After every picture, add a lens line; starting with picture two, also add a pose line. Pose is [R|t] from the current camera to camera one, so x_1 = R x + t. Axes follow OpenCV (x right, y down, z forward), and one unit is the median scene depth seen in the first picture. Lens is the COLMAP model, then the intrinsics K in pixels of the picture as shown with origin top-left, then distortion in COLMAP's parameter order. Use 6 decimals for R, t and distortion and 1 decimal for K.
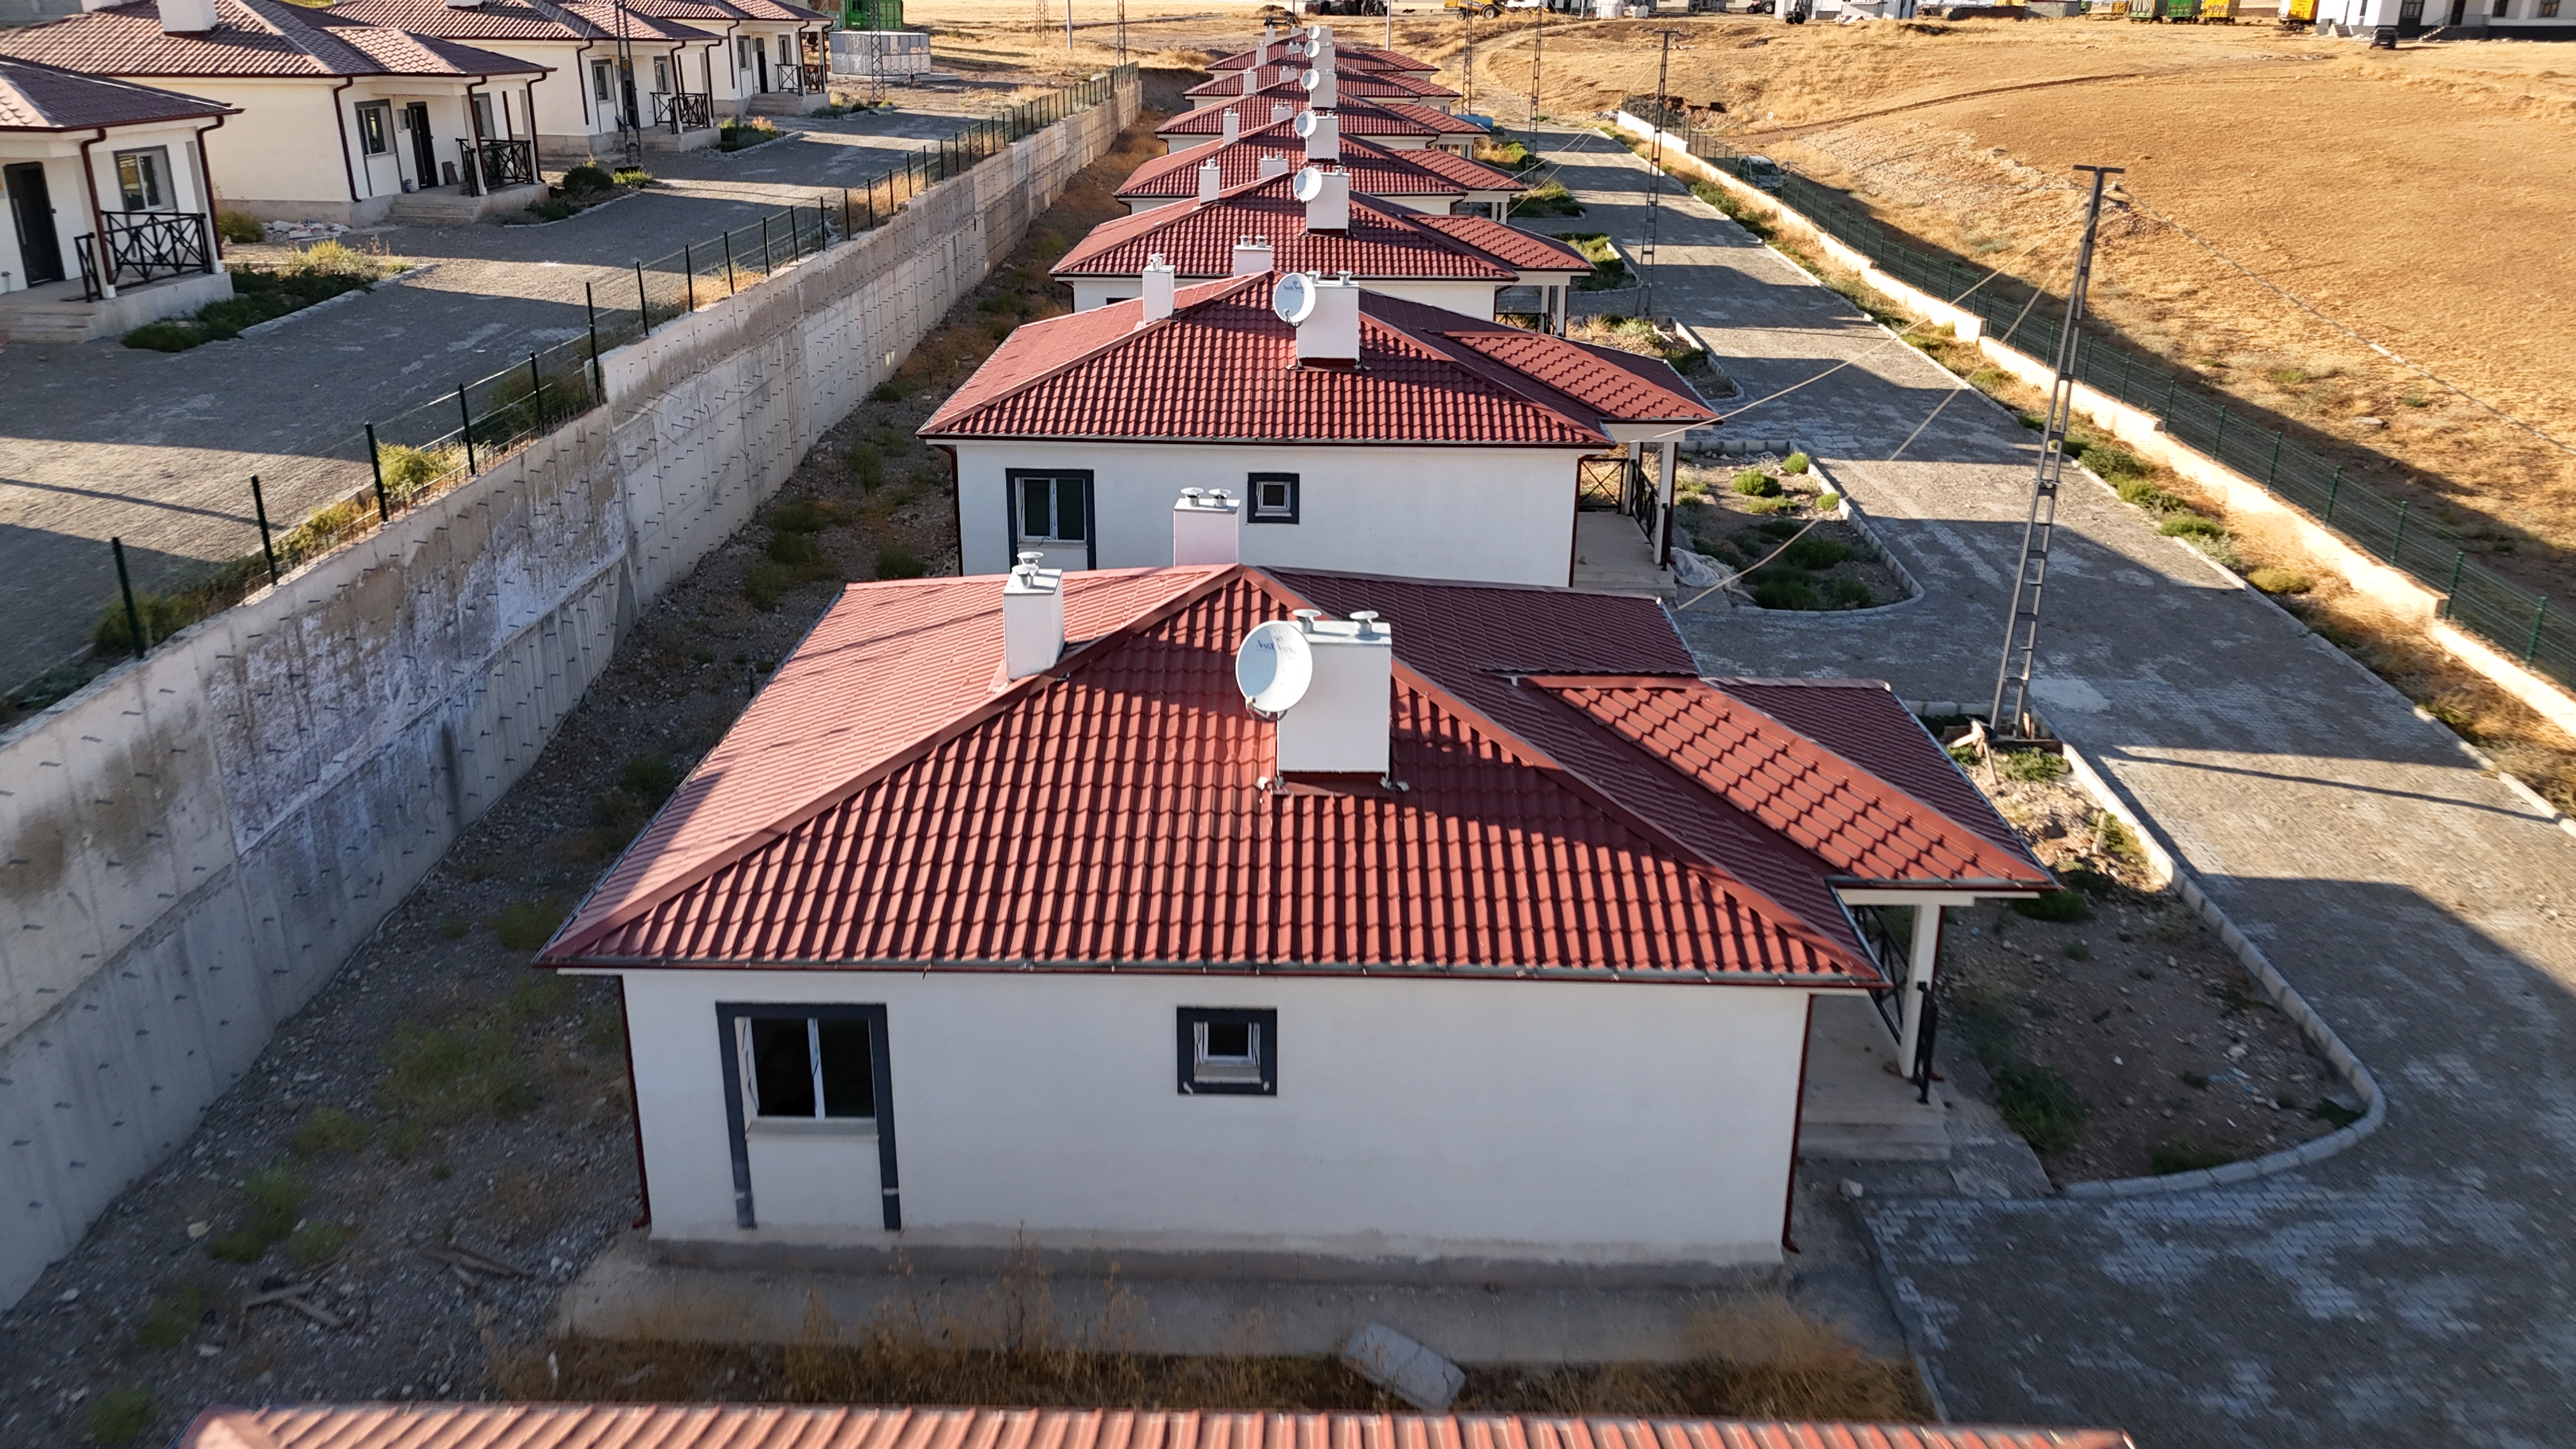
lens RADIAL K [[1897.4, 0, 1283.1], [0, 1897.4, 718.4], [0, 0, 1]] dist [0.089737, -0.100824]
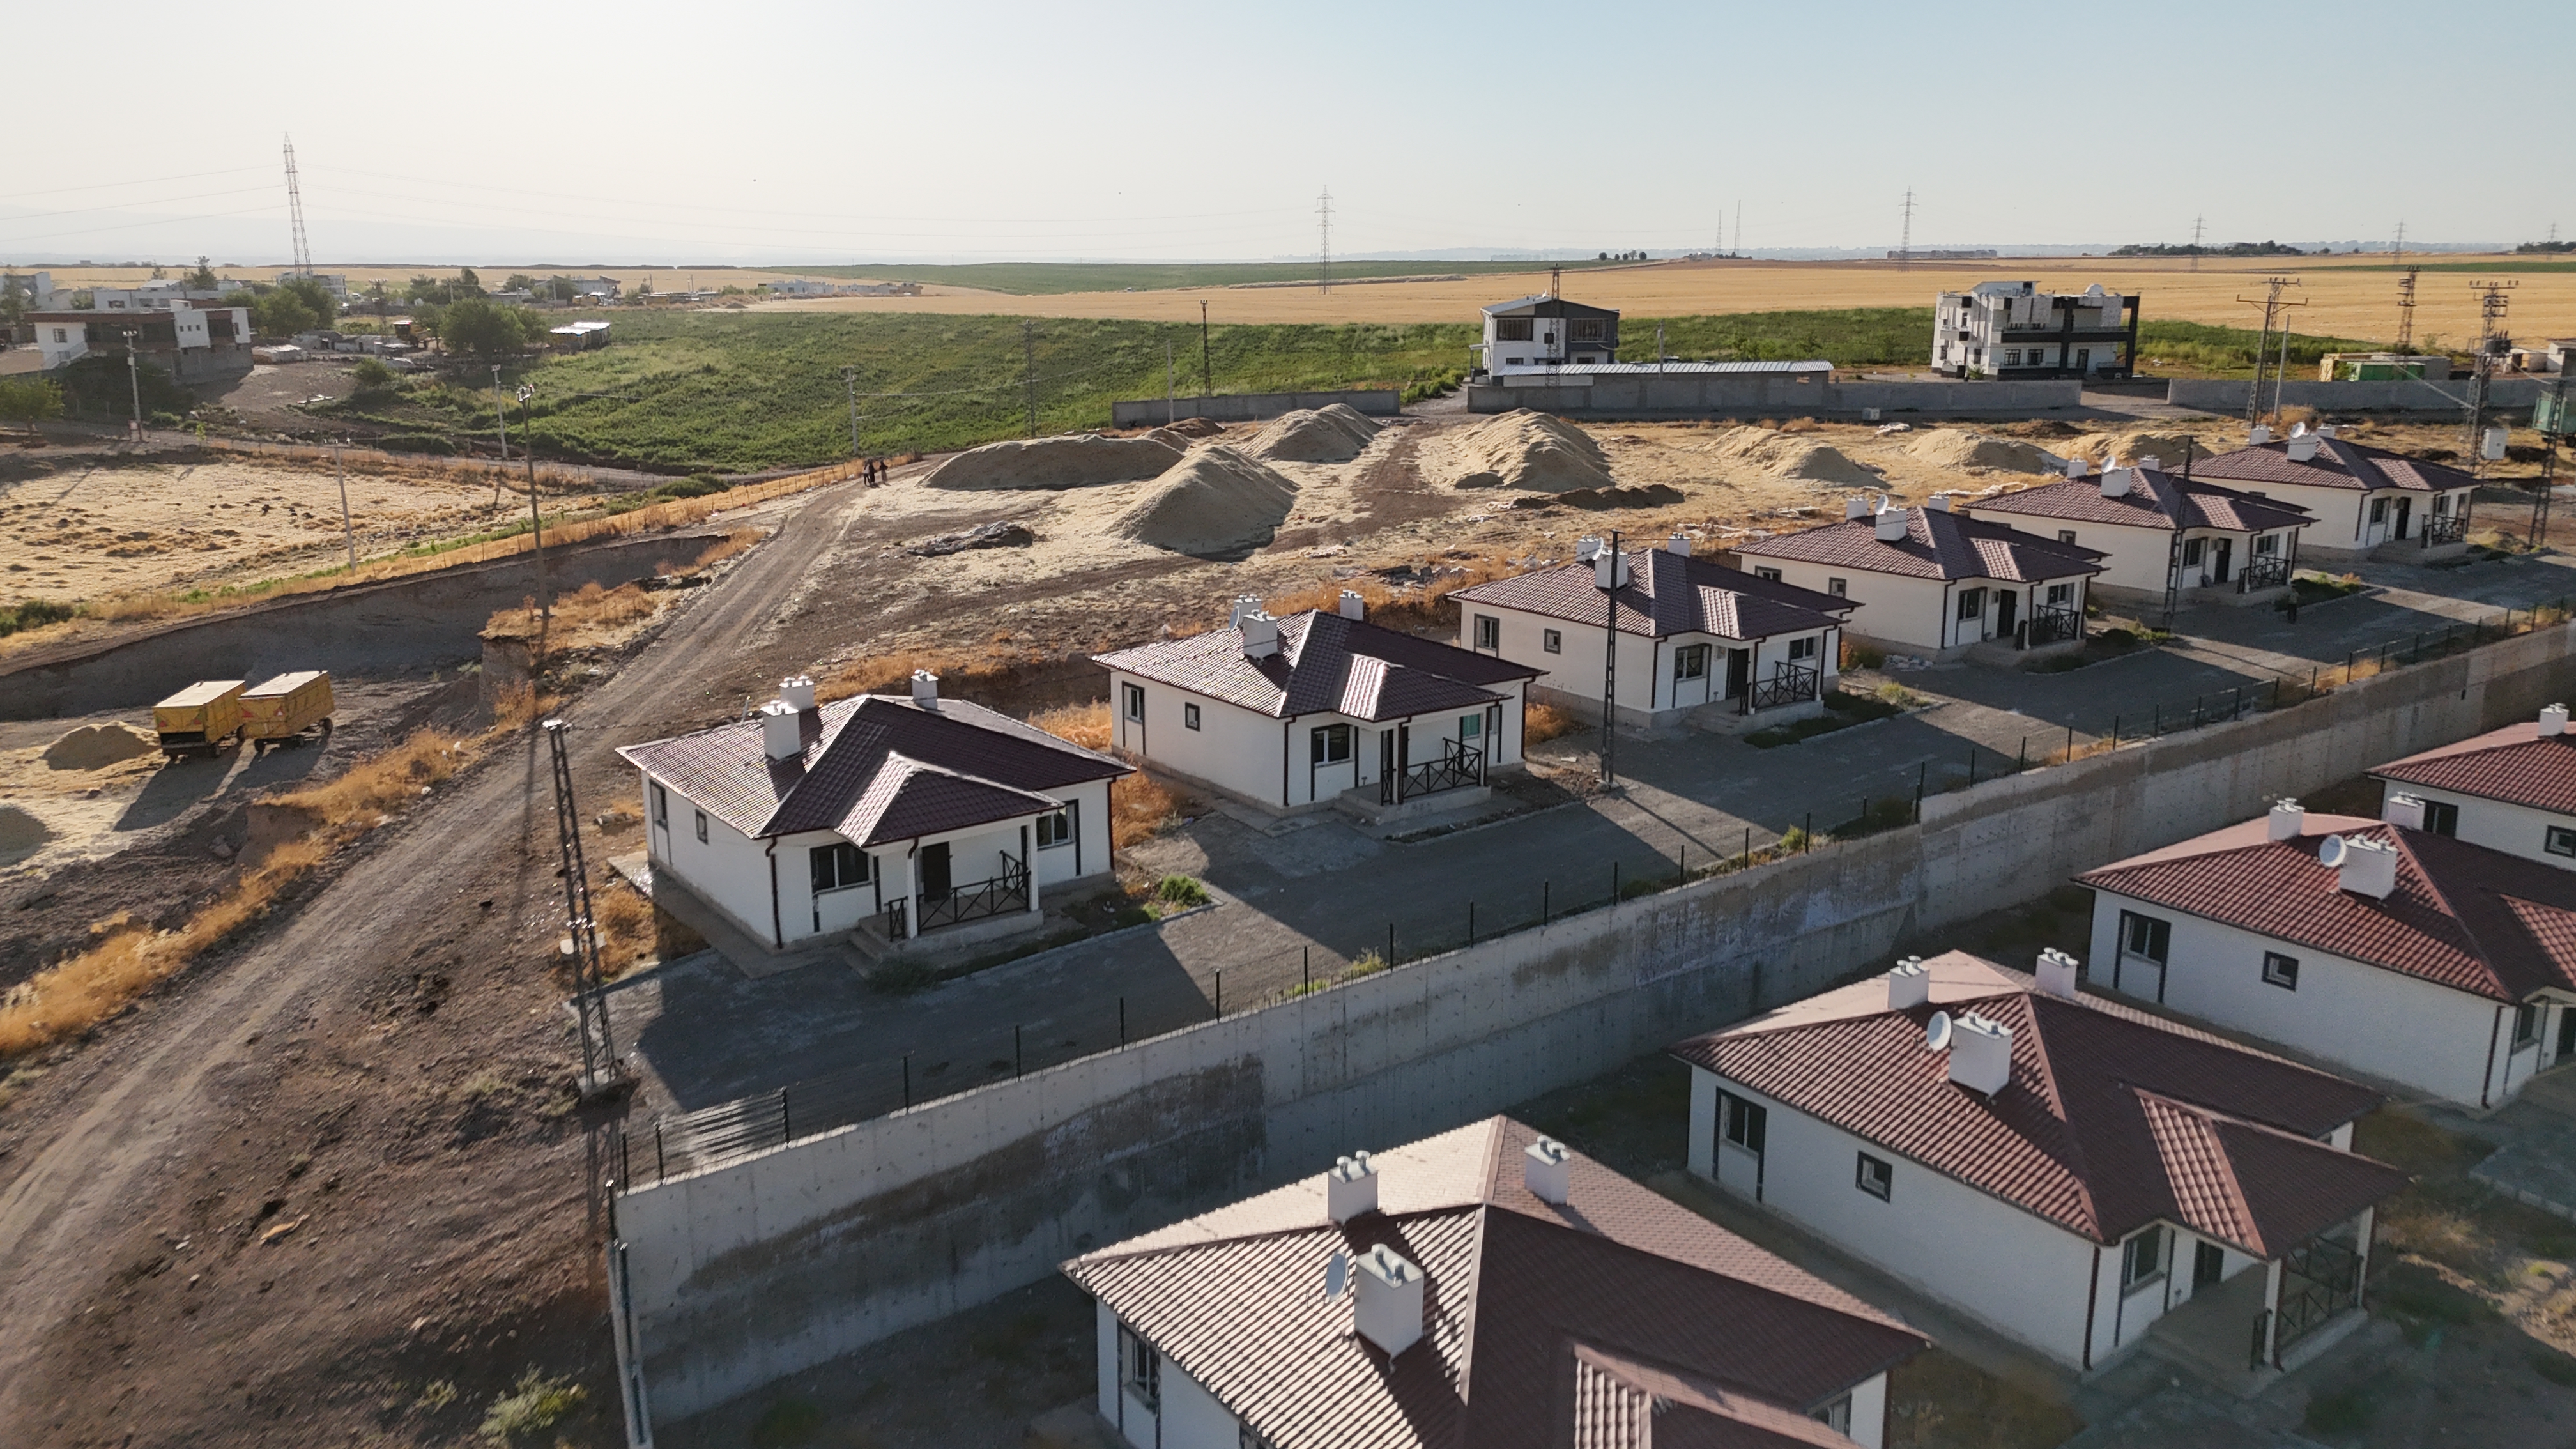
lens RADIAL K [[1897.4, 0, 1283.1], [0, 1897.4, 718.4], [0, 0, 1]] dist [0.089737, -0.100824]
pose [[0.595461, 0.177582, -0.783512, 1.294788], [-0.270355, 0.962677, 0.012723, -0.208561], [0.756528, 0.204250, 0.621247, -1.178137]]
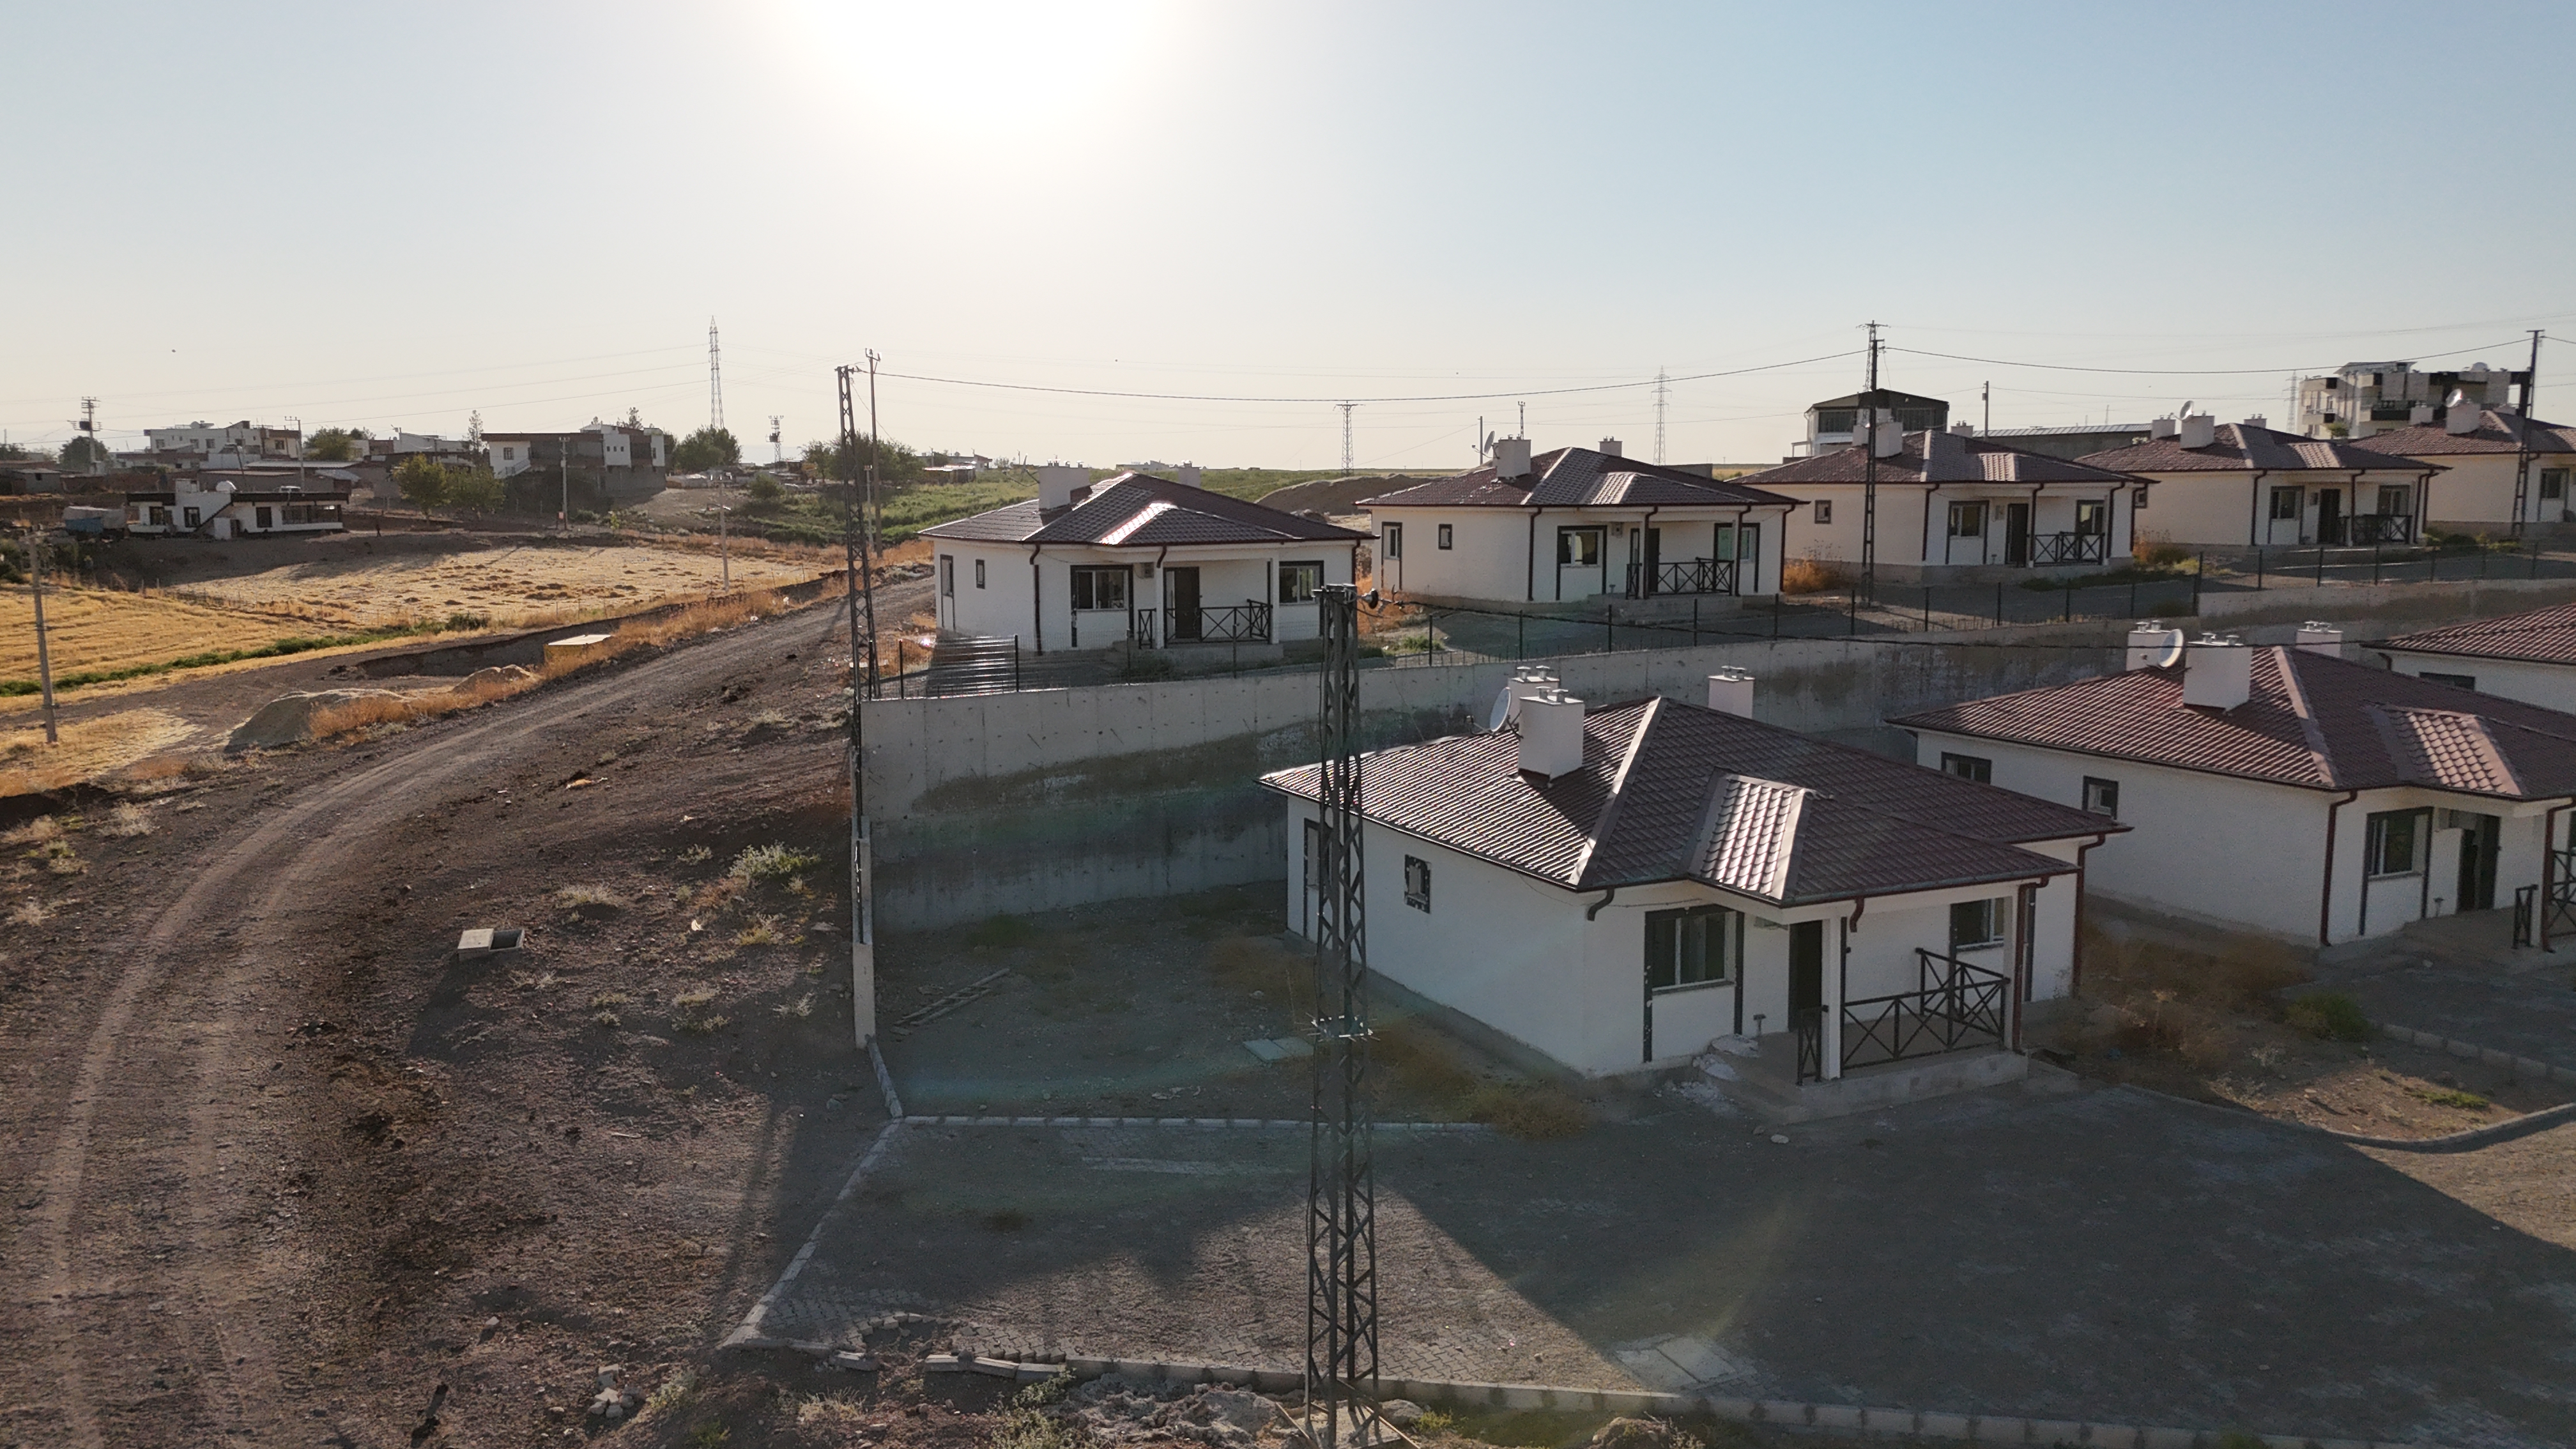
lens RADIAL K [[1897.4, 0, 1283.1], [0, 1897.4, 718.4], [0, 0, 1]] dist [0.089737, -0.100824]
pose [[0.445585, 0.103072, -0.889286, 1.568384], [-0.303370, 0.951961, -0.041669, 0.469209], [0.842271, 0.288350, 0.455449, -0.932574]]
